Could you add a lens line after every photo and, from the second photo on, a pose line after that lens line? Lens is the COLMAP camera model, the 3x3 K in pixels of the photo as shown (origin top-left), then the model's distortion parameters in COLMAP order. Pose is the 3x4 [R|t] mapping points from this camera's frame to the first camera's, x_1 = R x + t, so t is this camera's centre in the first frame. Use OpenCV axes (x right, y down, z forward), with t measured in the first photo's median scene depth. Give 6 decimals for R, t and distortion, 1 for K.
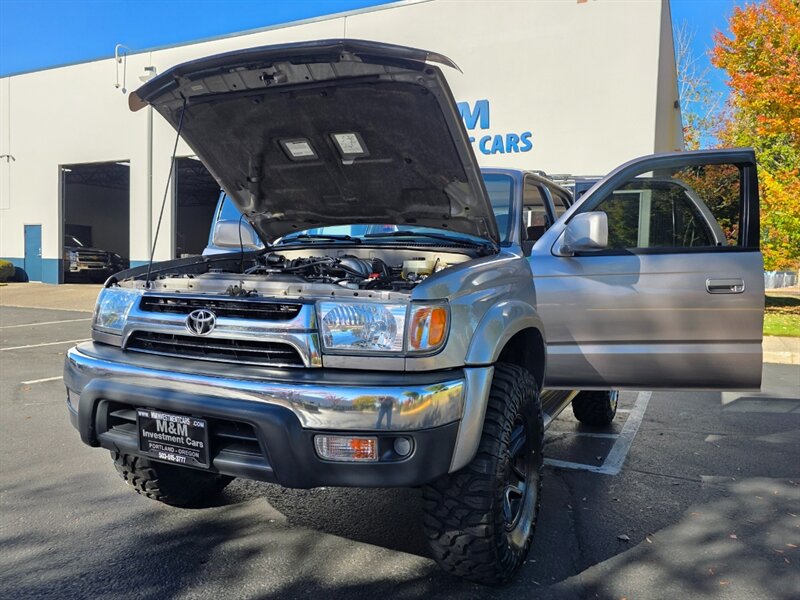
lens RADIAL K [[612.7, 0, 405.2], [0, 612.7, 295.4], [0, 0, 1]] dist [0.058048, -0.057137]
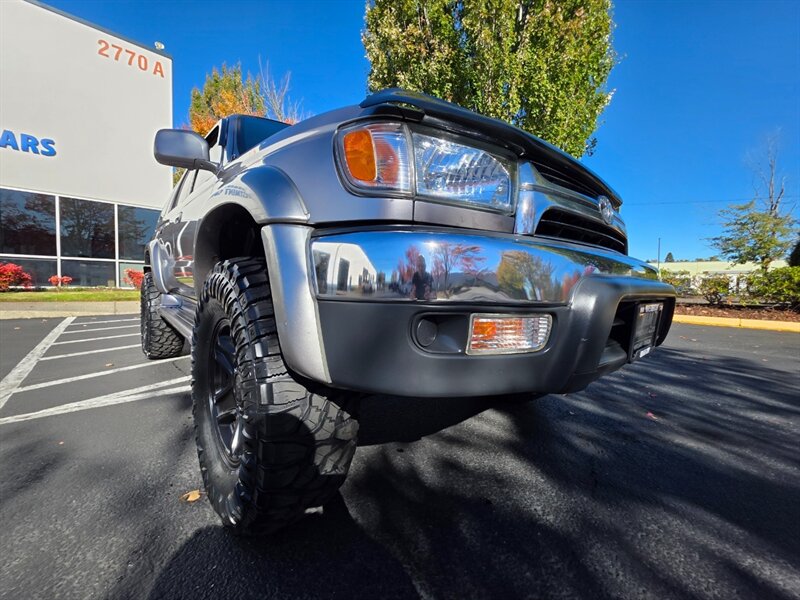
lens RADIAL K [[319.5, 0, 402.1], [0, 319.5, 298.7], [0, 0, 1]] dist [0.001161, -0.000091]
pose [[0.367121, -0.056731, 0.928442, -0.886811], [0.026993, 0.998368, 0.050330, 0.142896], [-0.929781, 0.006585, 0.368053, 1.096968]]
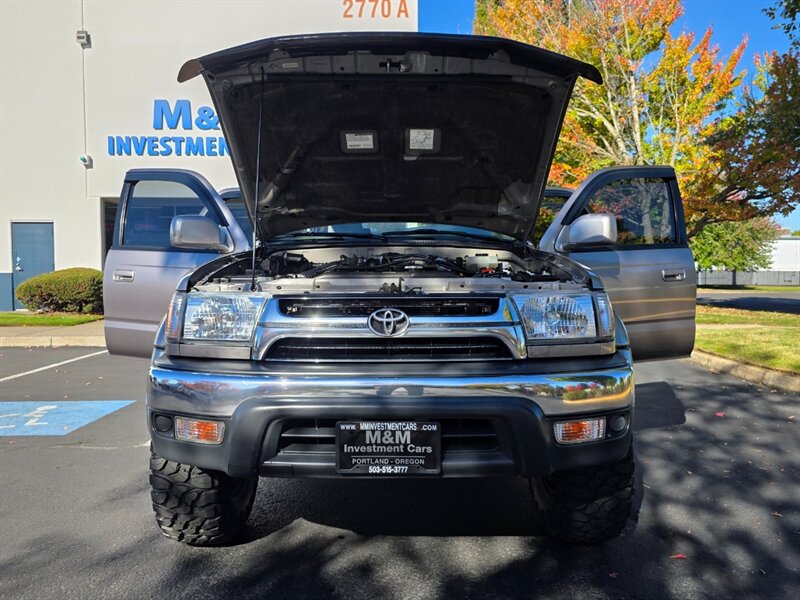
lens RADIAL K [[612.7, 0, 400.7], [0, 612.7, 300.4], [0, 0, 1]] dist [0.058048, -0.057137]
pose [[0.898967, -0.041713, 0.436025, -0.709678], [0.042026, 0.999077, 0.008933, 0.003160], [-0.435995, 0.010294, 0.899890, 0.155822]]
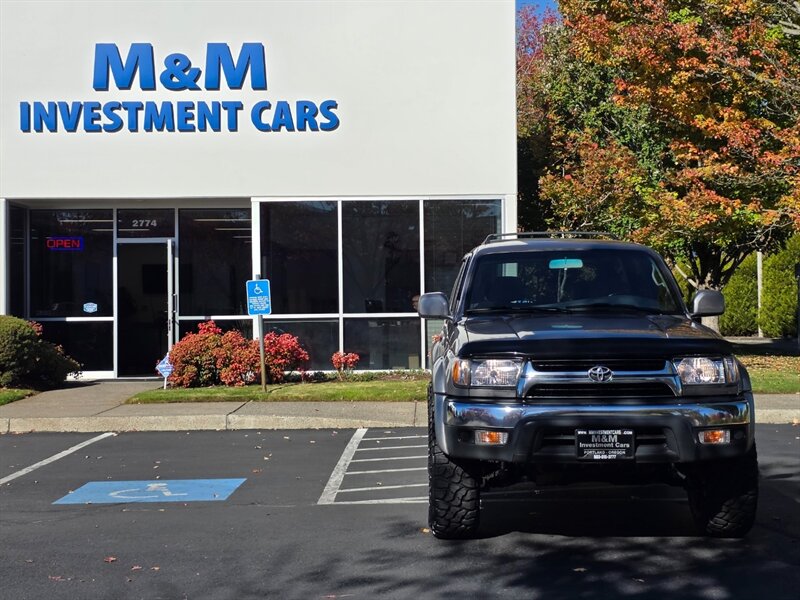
lens RADIAL K [[1383.6, 0, 413.0], [0, 1383.6, 276.0], [0, 0, 1]] dist [0.145254, 0.000000]
pose [[0.901531, -0.023534, 0.432075, -2.289950], [0.051005, 0.997339, -0.052099, -0.047261], [-0.429699, 0.069007, 0.900332, -2.022329]]
